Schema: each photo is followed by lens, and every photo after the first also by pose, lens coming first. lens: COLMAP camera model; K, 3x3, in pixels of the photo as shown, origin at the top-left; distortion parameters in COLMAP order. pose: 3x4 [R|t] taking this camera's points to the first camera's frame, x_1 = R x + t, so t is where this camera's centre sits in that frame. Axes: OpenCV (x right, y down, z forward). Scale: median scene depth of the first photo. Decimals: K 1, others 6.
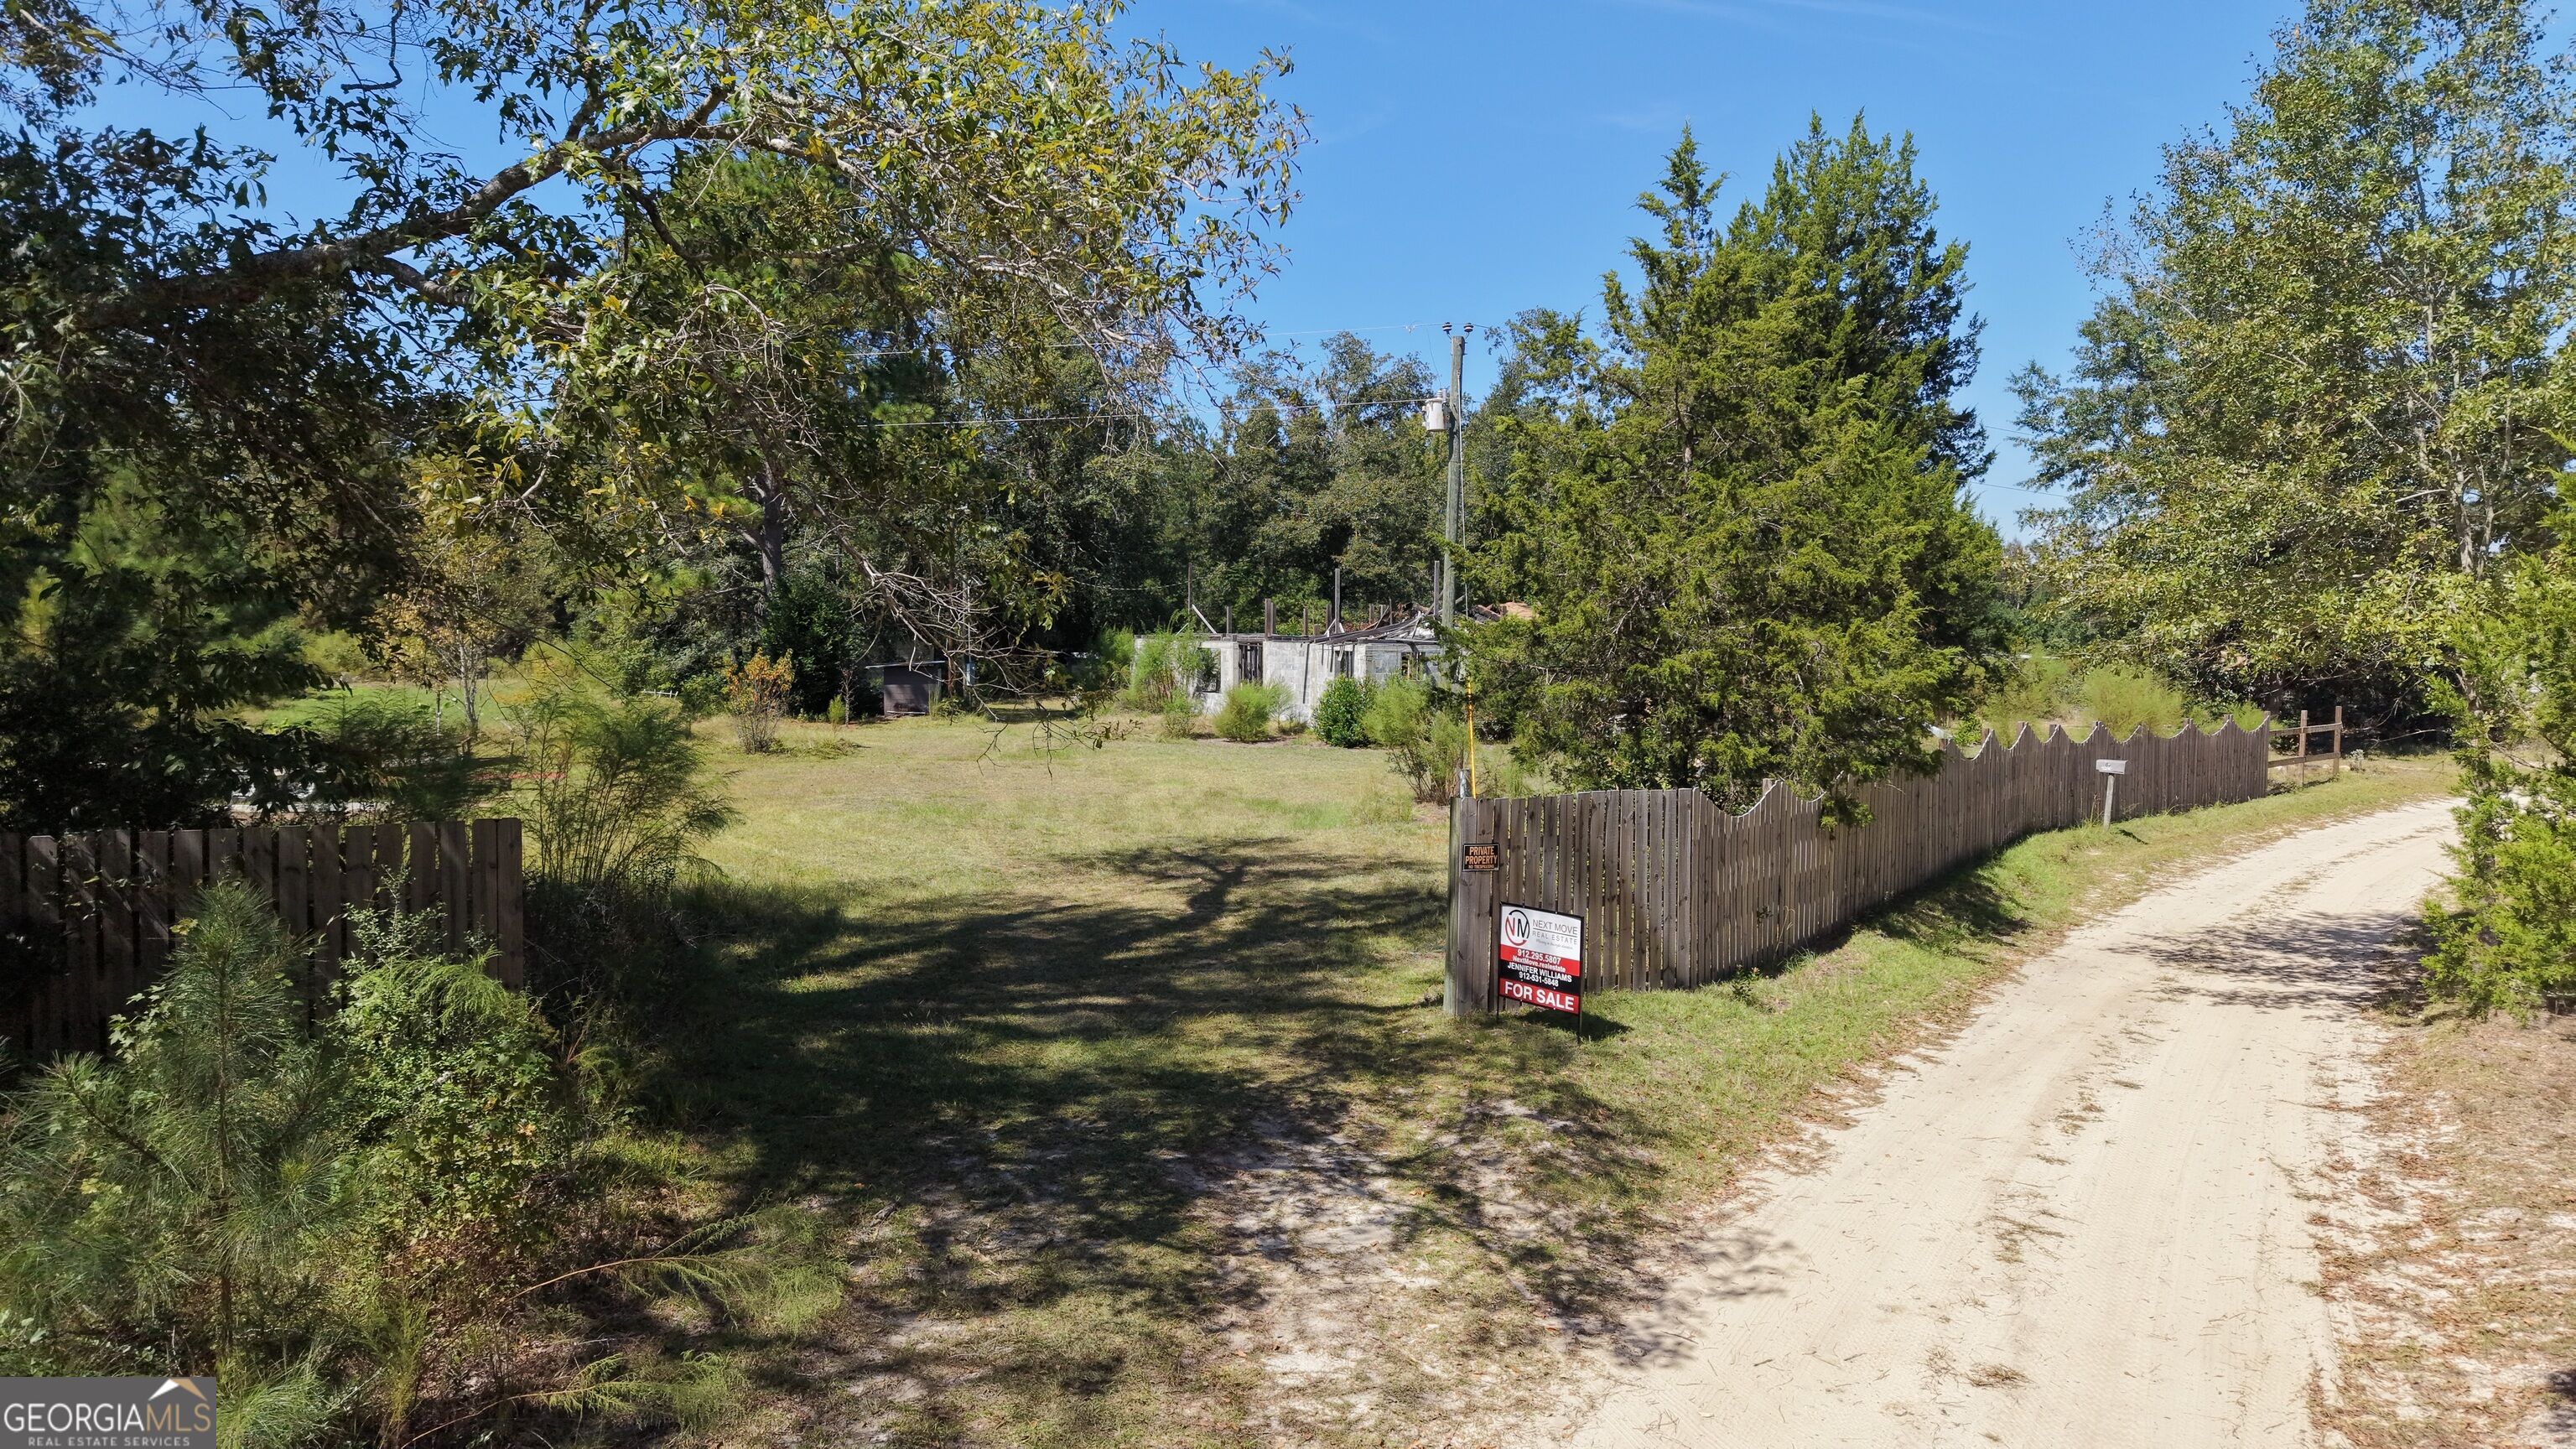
lens RADIAL K [[1729.2, 0, 1283.0], [0, 1729.2, 752.3], [0, 0, 1]] dist [0.041436, -0.046800]
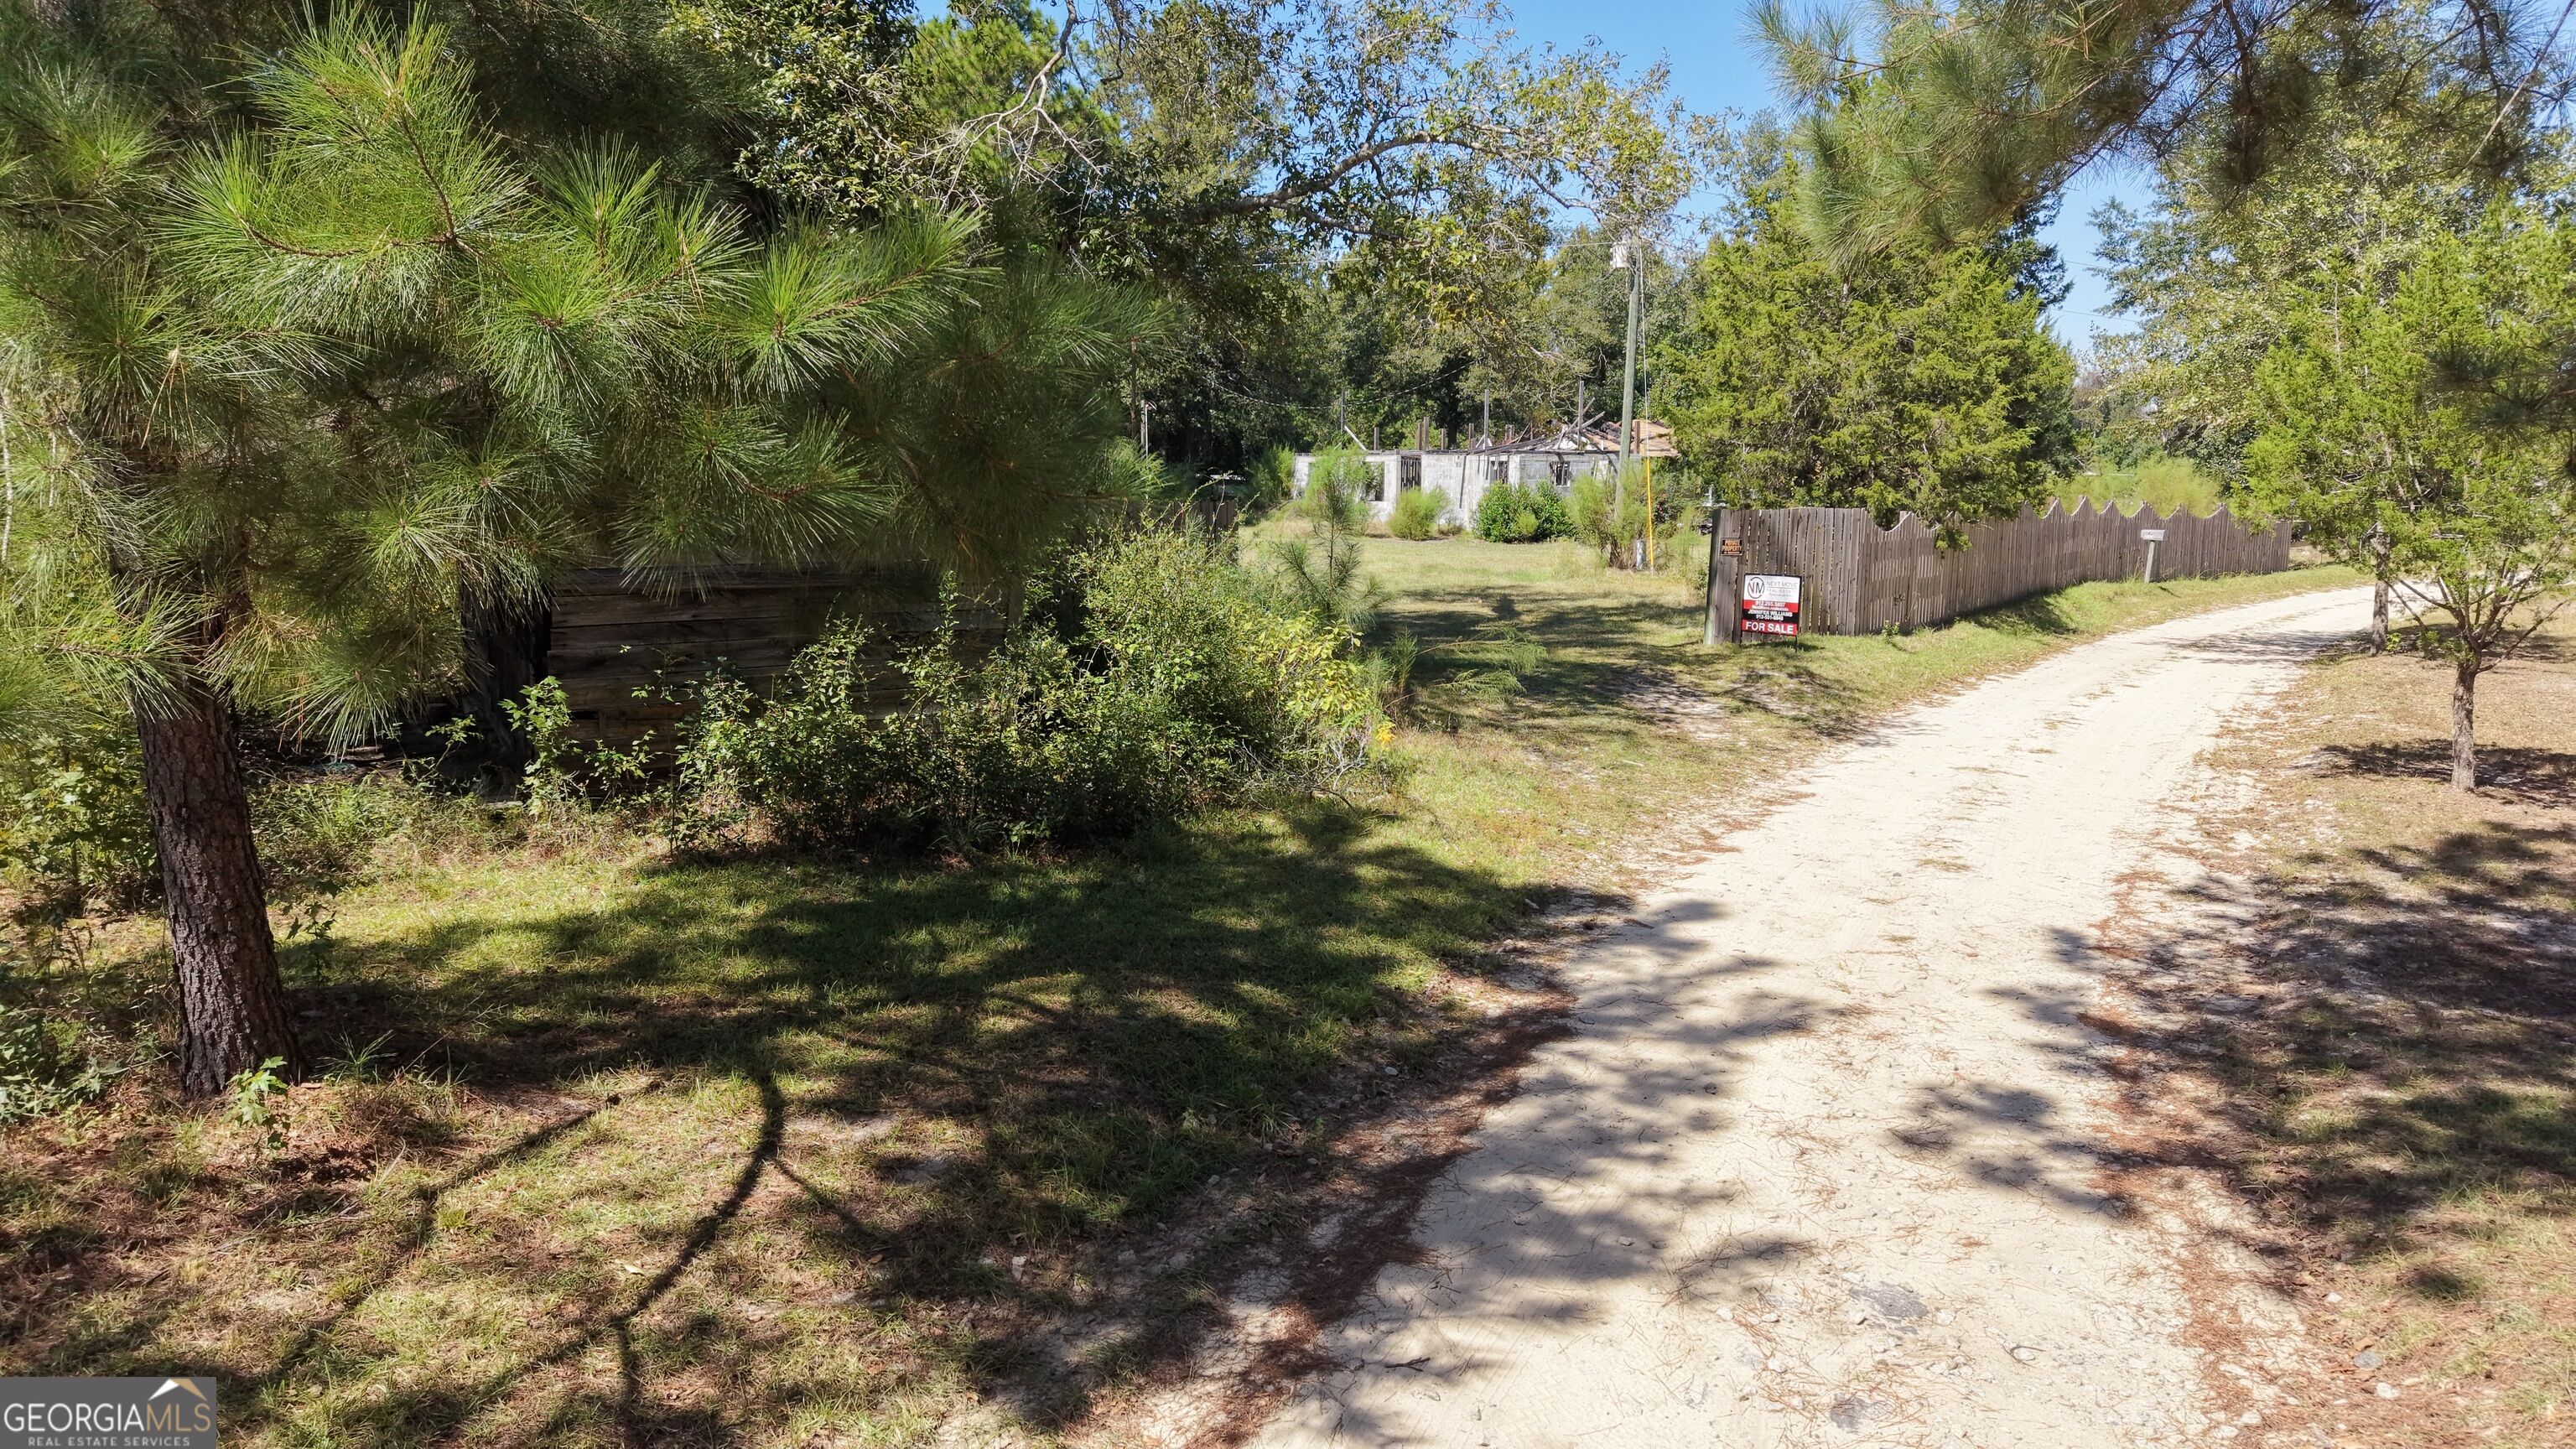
lens RADIAL K [[1729.2, 0, 1282.9], [0, 1729.2, 747.9], [0, 0, 1]] dist [0.041436, -0.046800]
pose [[0.999467, 0.001901, -0.032594, -0.096285], [0.001022, 0.995993, 0.089427, 0.039453], [0.032633, -0.089413, 0.995460, -0.246236]]
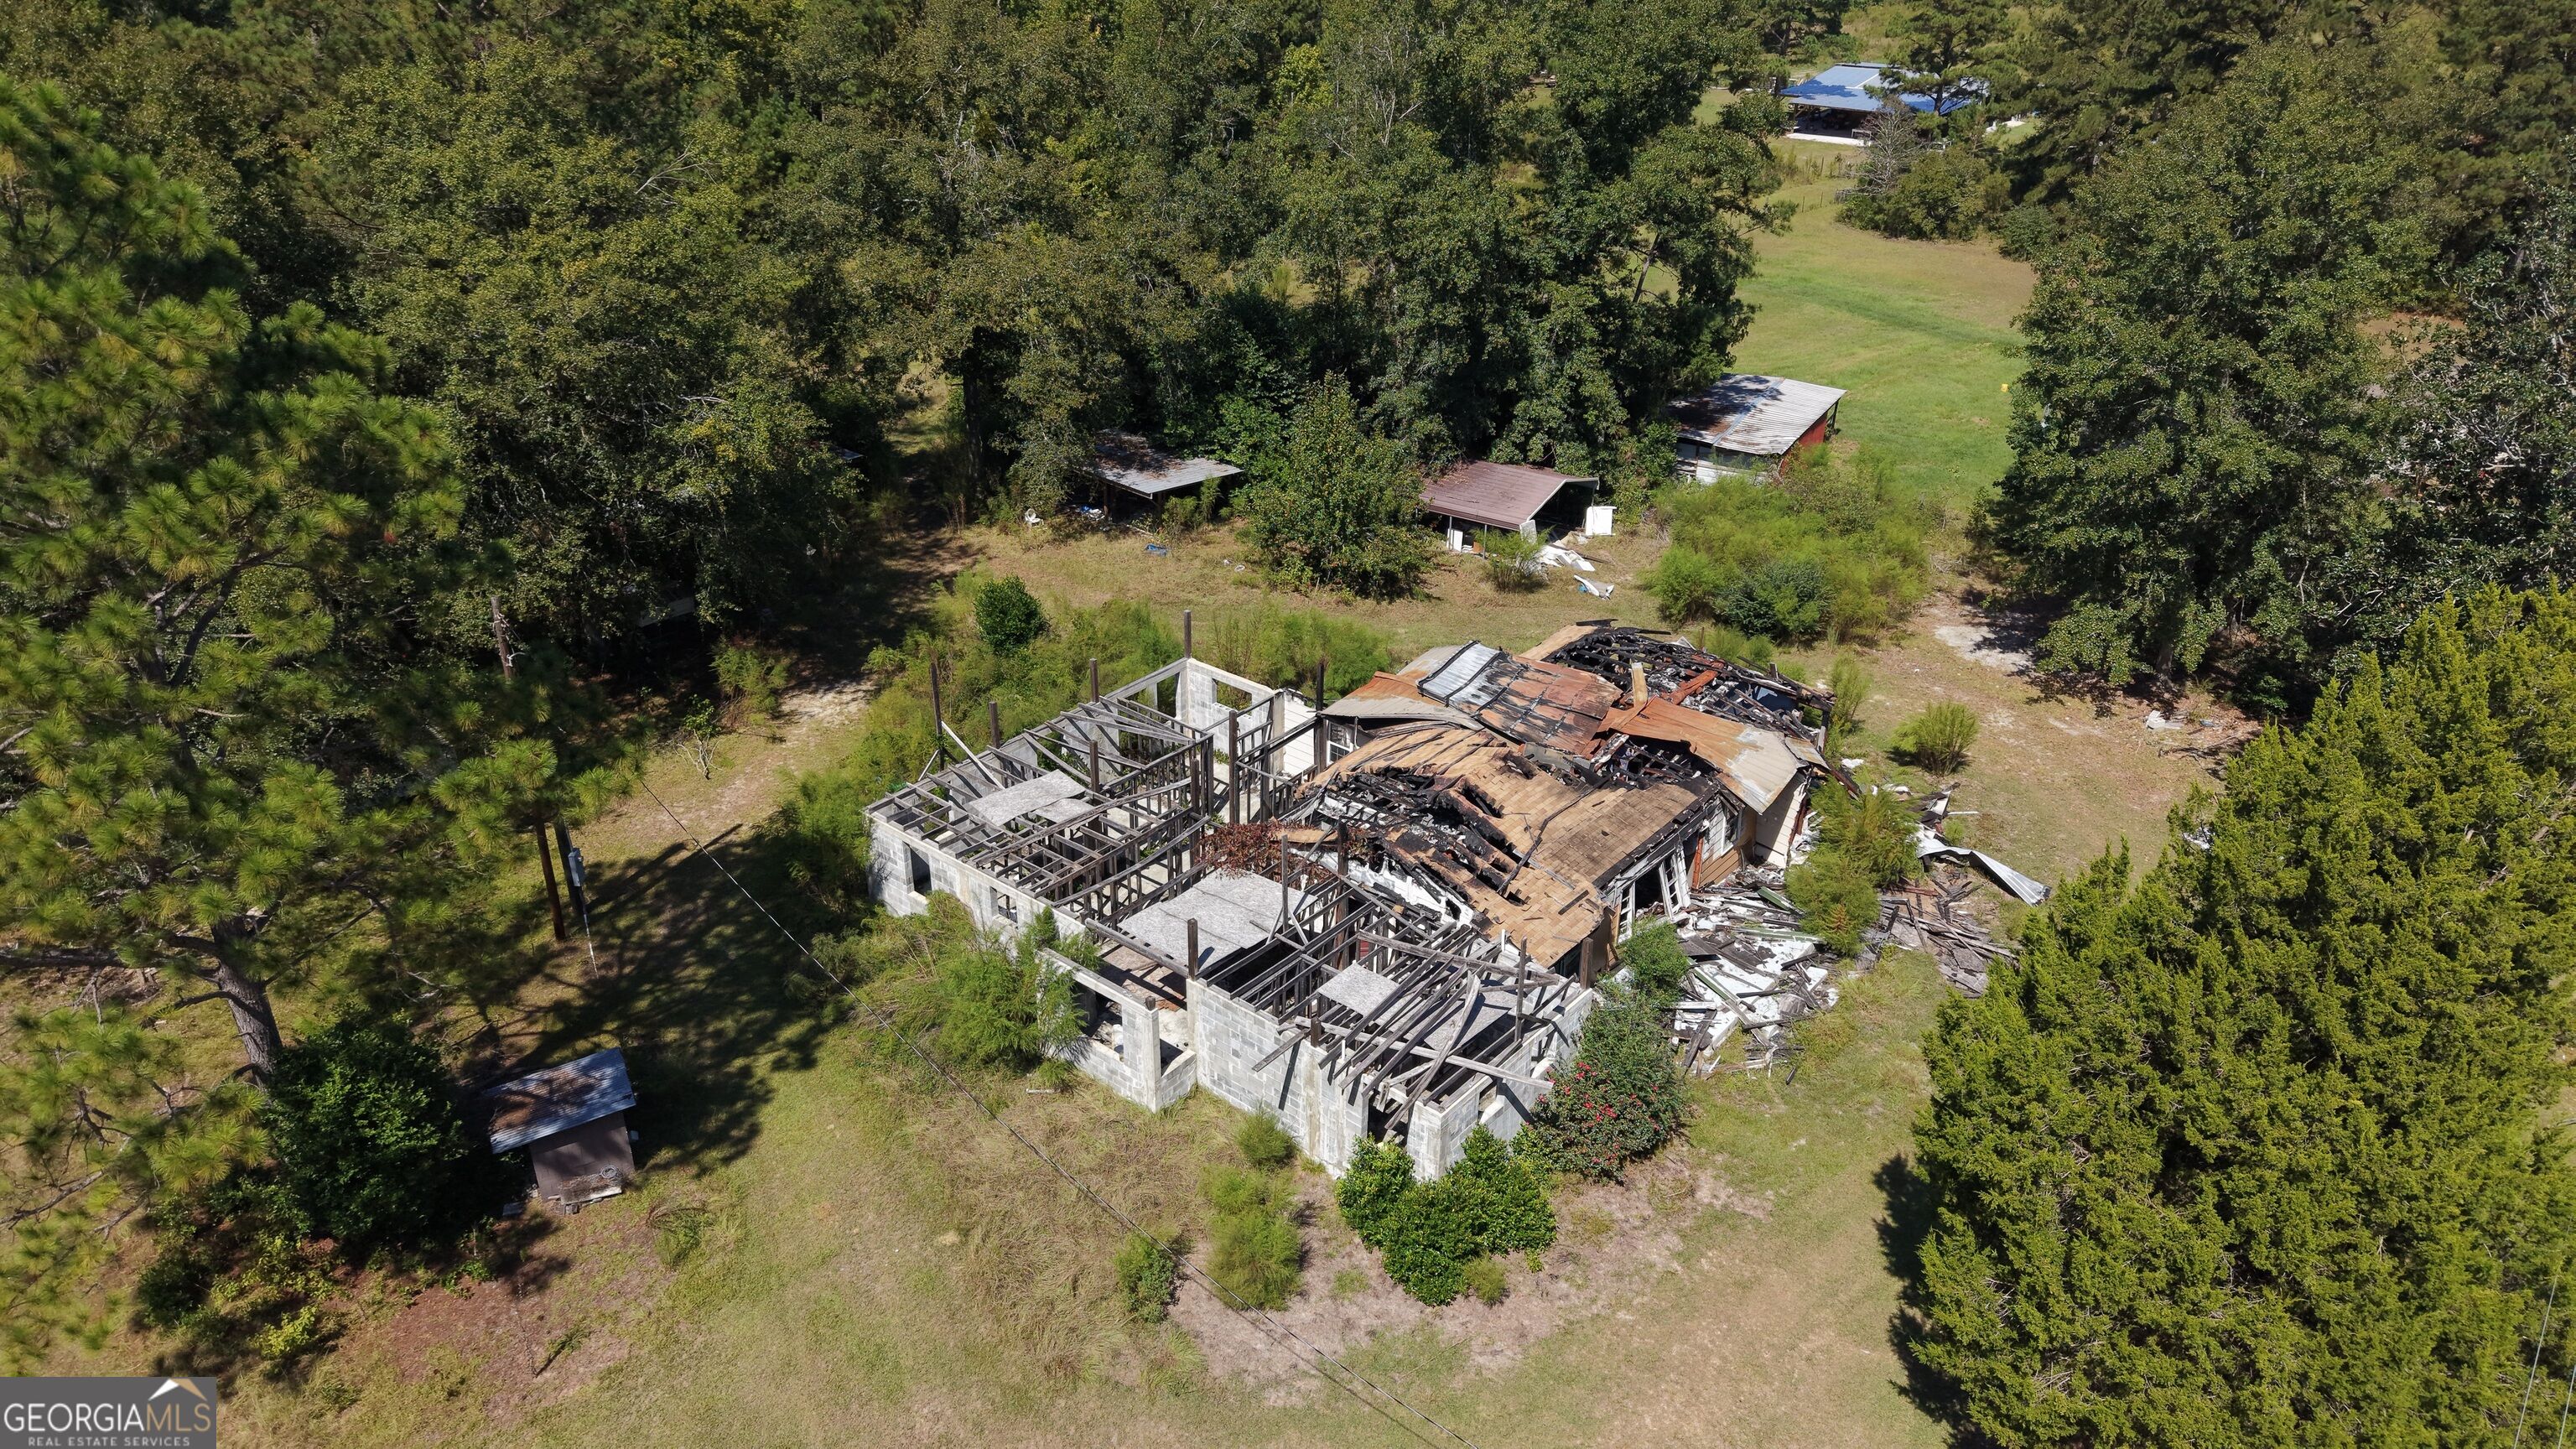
lens RADIAL K [[1729.2, 0, 1267.2], [0, 1729.2, 736.7], [0, 0, 1]] dist [0.041436, -0.046800]
pose [[0.939258, -0.164992, 0.300951, -0.229025], [0.032258, 0.915426, 0.401192, -0.572695], [-0.341692, -0.367114, 0.865144, 0.697646]]
